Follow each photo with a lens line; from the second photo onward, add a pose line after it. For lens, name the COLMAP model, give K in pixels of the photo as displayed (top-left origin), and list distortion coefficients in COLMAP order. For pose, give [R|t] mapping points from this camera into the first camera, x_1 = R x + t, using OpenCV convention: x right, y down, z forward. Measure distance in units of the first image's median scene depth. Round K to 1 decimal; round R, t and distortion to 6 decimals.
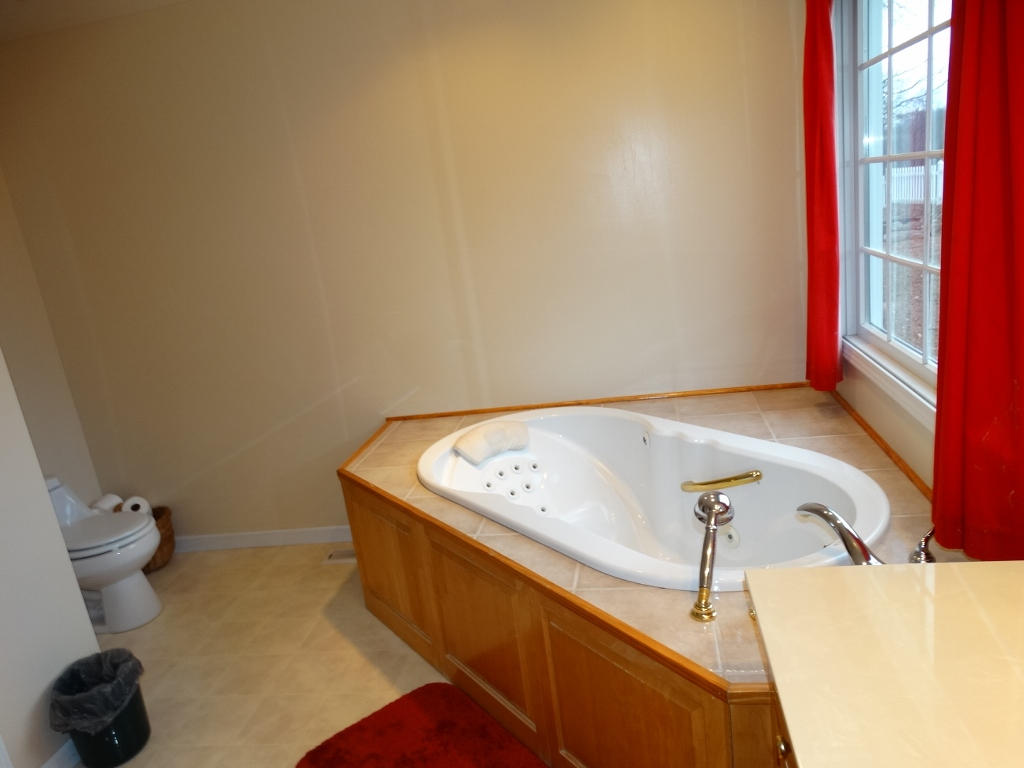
lens RADIAL K [[718.3, 0, 512.0], [0, 718.3, 384.0], [0, 0, 1]] dist [0.002175, 0.000527]
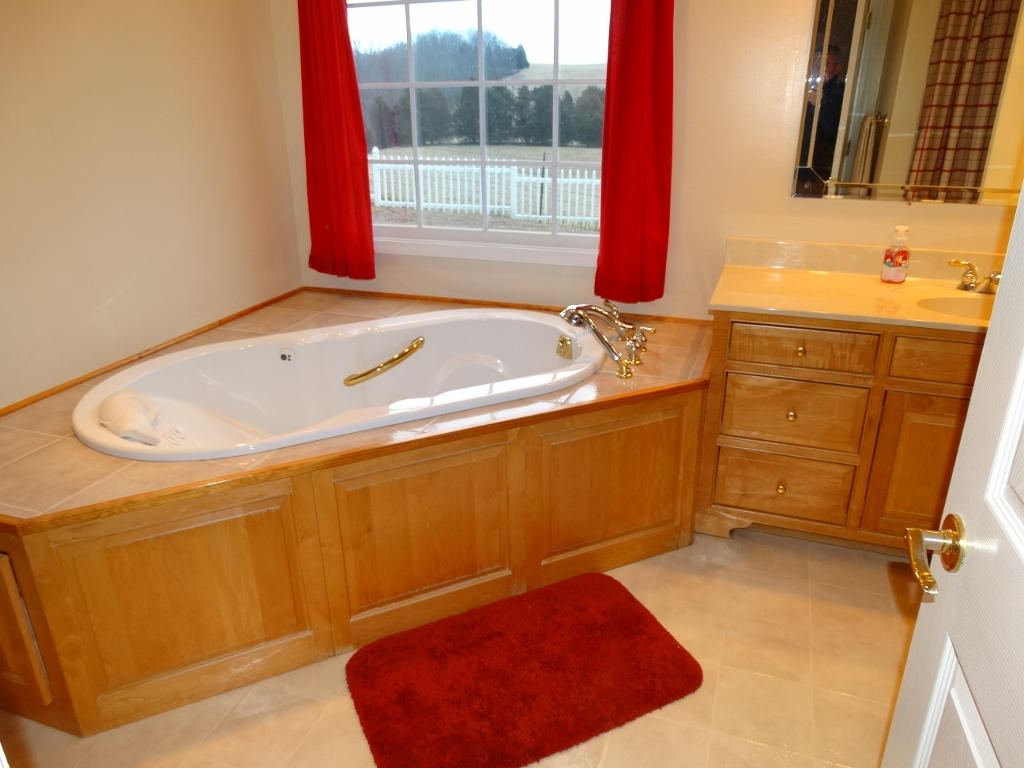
lens RADIAL K [[759.8, 0, 512.0], [0, 759.8, 384.0], [0, 0, 1]] dist [0.019194, 0.003437]
pose [[0.159861, -0.235469, 0.958644, -0.757904], [0.227522, 0.953775, 0.196332, -0.018979], [-0.960561, 0.186726, 0.206046, 0.513384]]
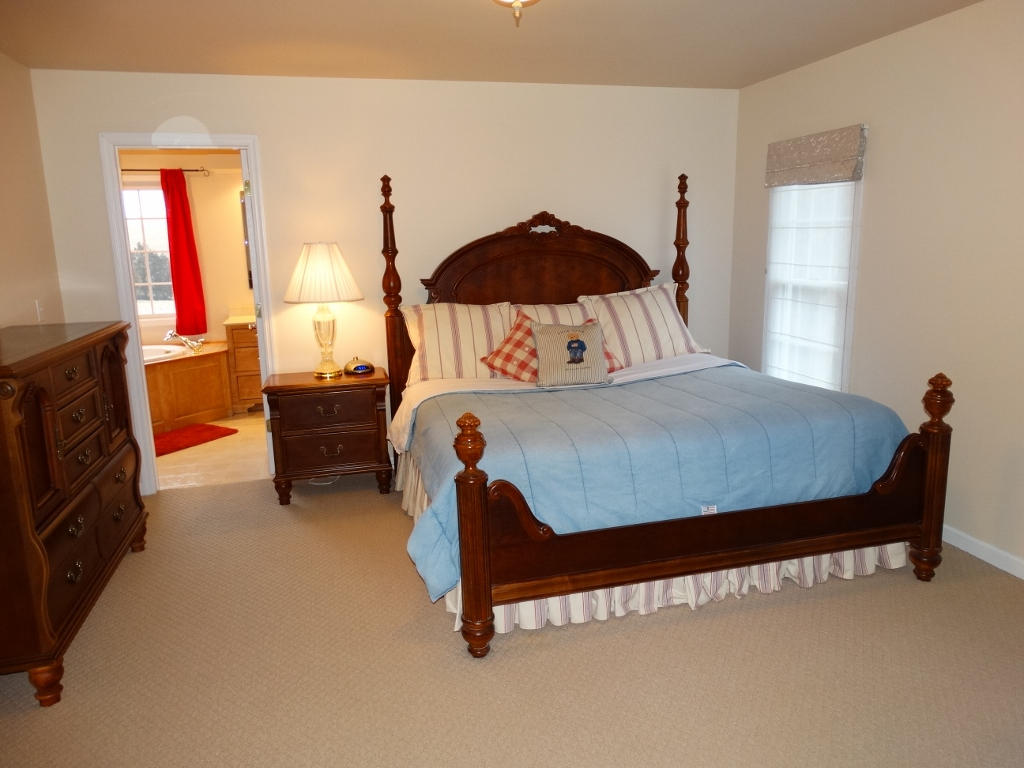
lens RADIAL K [[759.8, 0, 512.0], [0, 759.8, 384.0], [0, 0, 1]] dist [0.019194, 0.003437]
pose [[-0.394594, -0.032737, 0.918272, -2.503773], [0.300226, 0.939921, 0.162520, 0.174015], [-0.868424, 0.339819, -0.361059, 0.603988]]
